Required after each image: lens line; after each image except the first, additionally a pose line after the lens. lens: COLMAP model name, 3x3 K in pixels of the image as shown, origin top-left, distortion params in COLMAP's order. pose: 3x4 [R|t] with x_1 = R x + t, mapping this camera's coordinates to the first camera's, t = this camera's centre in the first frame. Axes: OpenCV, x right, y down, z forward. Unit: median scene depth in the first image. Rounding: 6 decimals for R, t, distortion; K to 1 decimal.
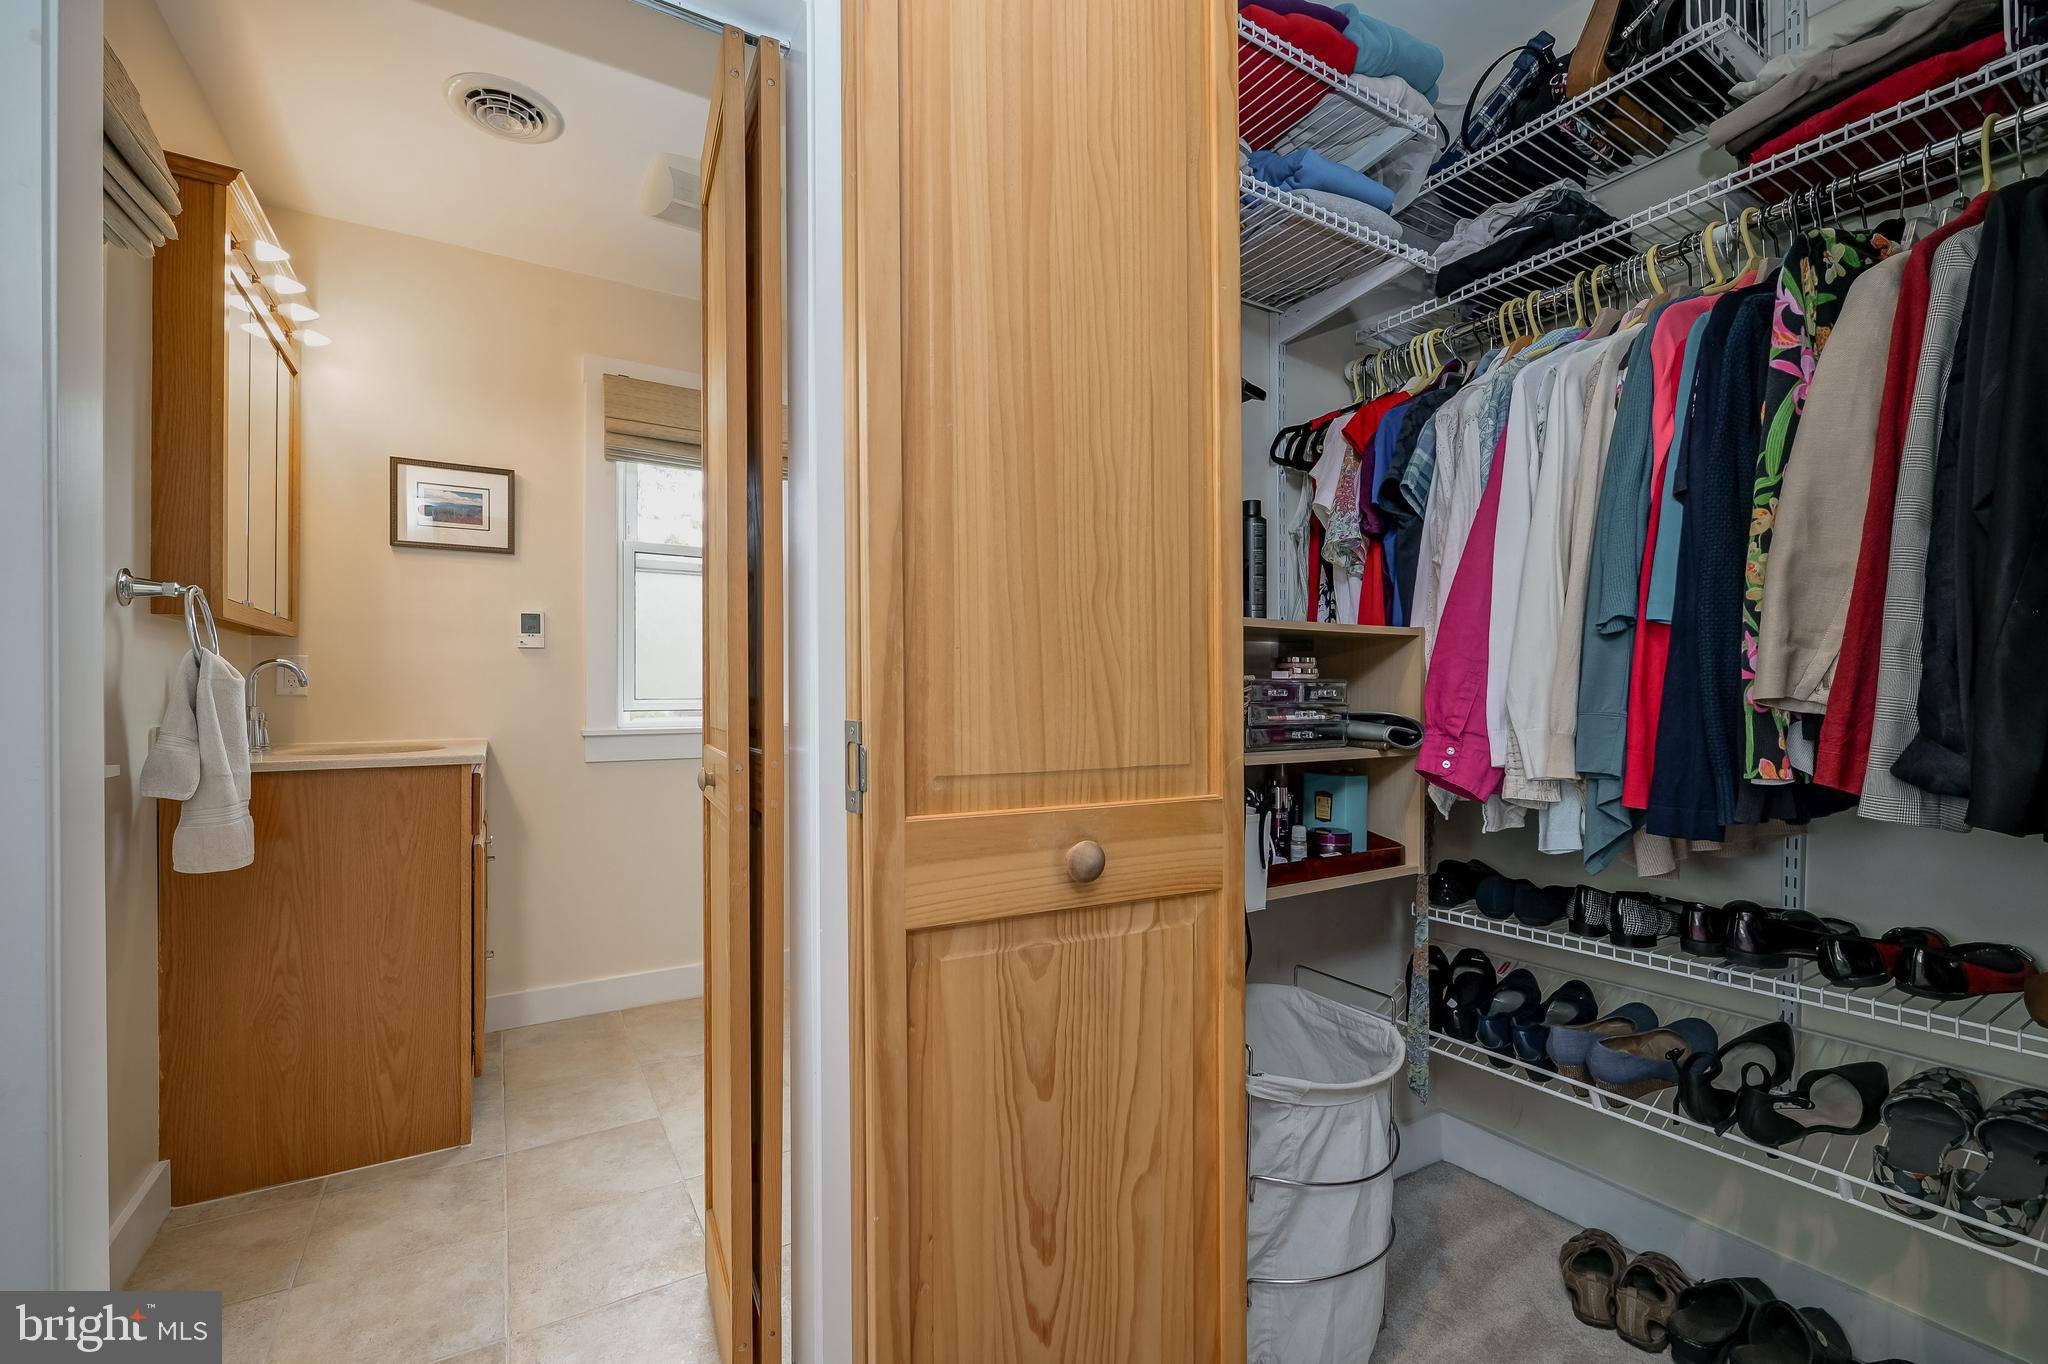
lens RADIAL K [[863.3, 0, 1025.3], [0, 863.3, 686.4], [0, 0, 1]] dist [0.001861, -0.000188]
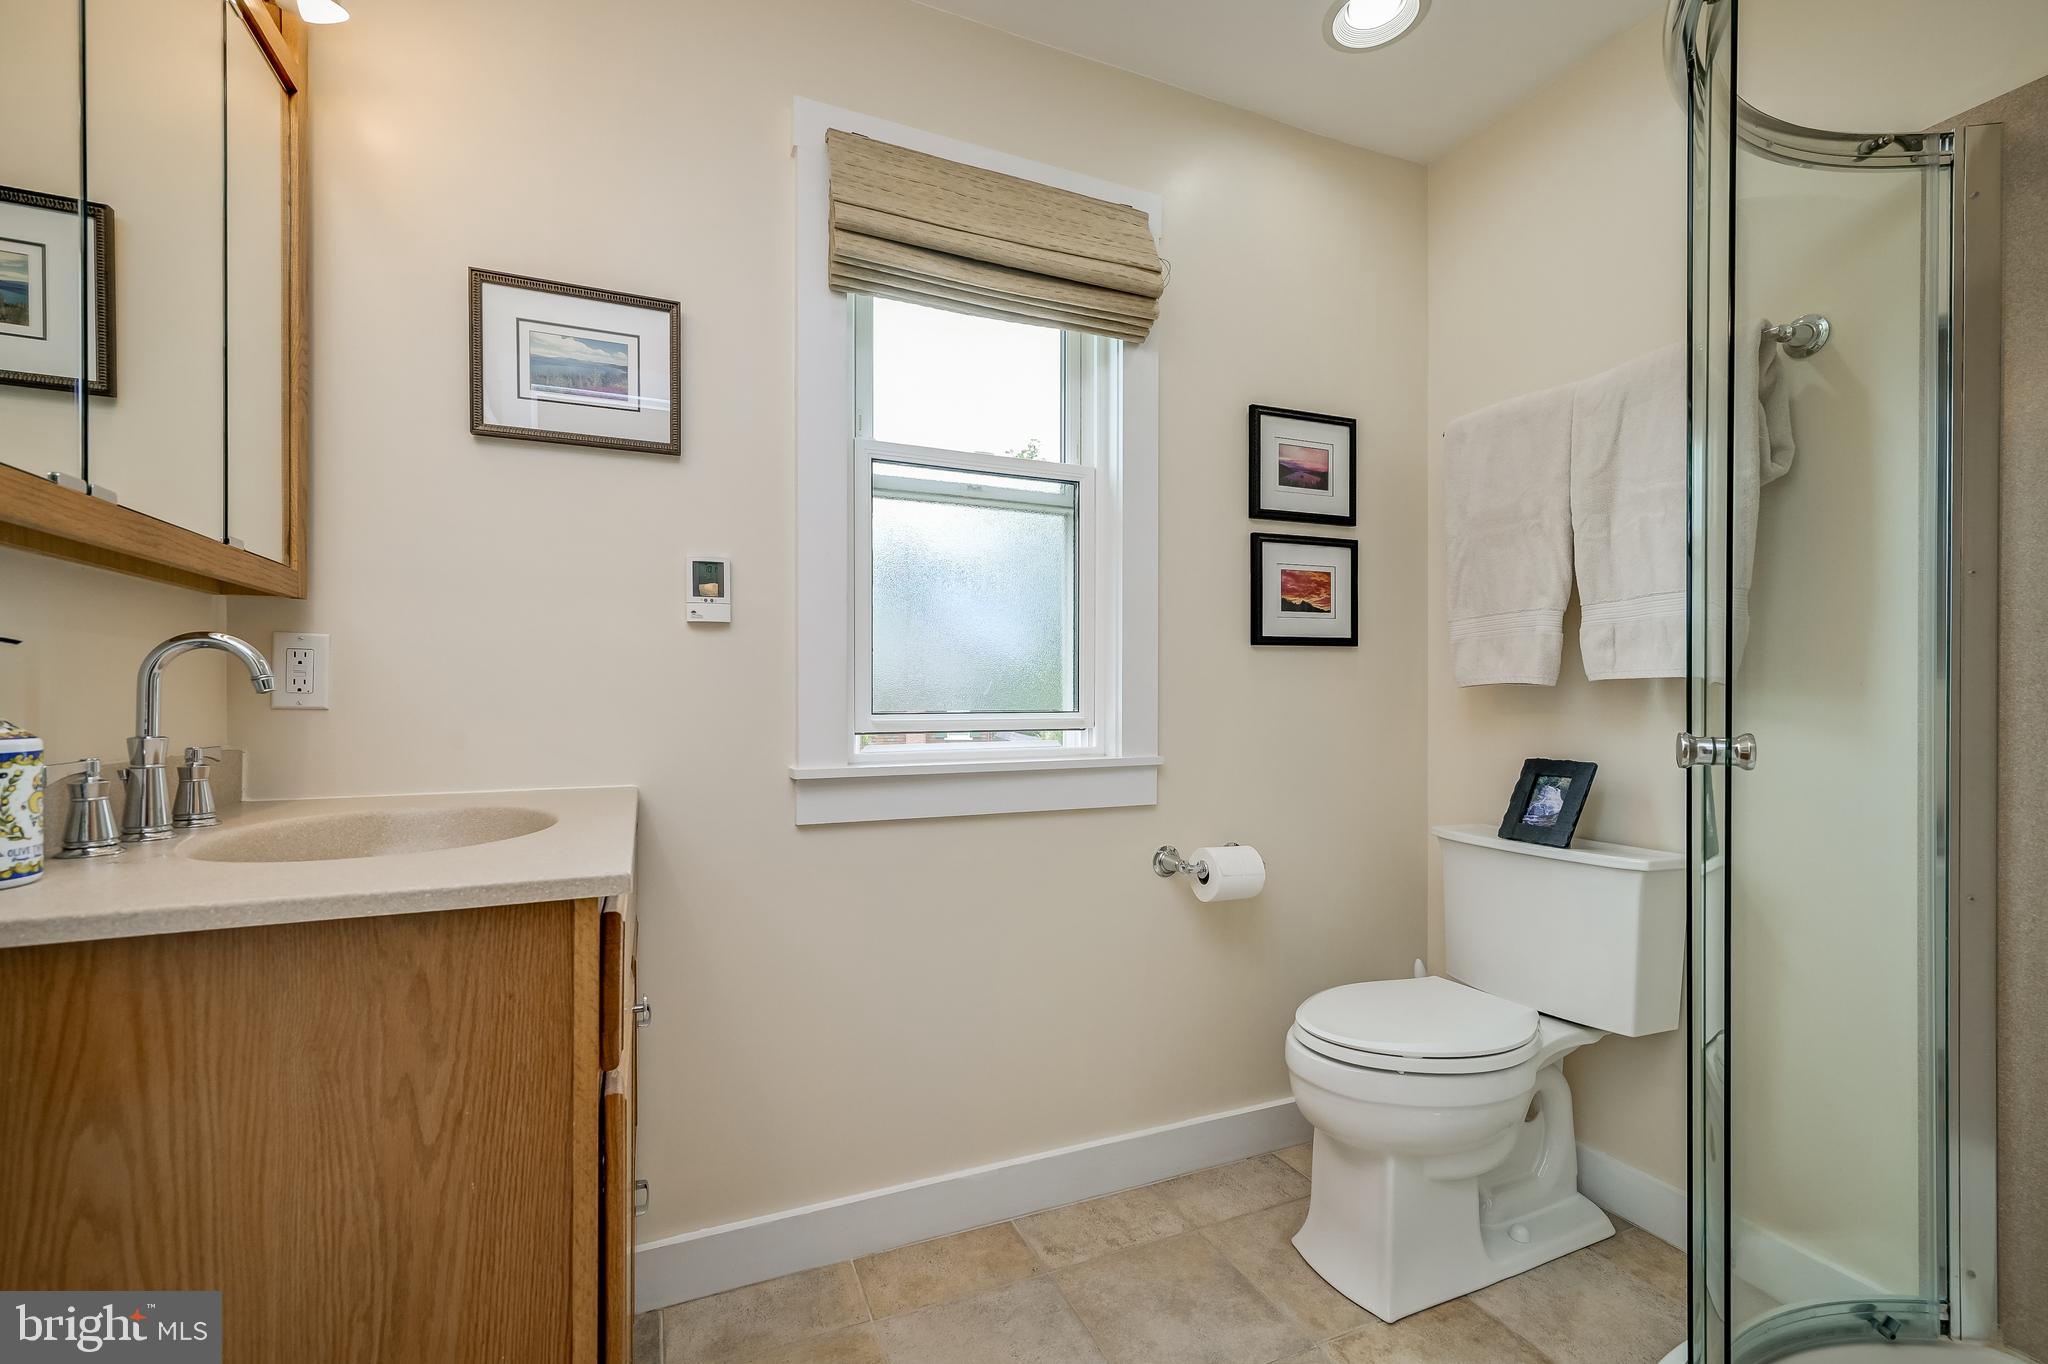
lens RADIAL K [[863.3, 0, 1025.3], [0, 863.3, 686.4], [0, 0, 1]] dist [0.001861, -0.000188]
pose [[0.991177, -0.000275, -0.132541, -0.331469], [0.000452, 0.999999, 0.001305, -0.003430], [0.132541, -0.001353, 0.991177, 0.531807]]
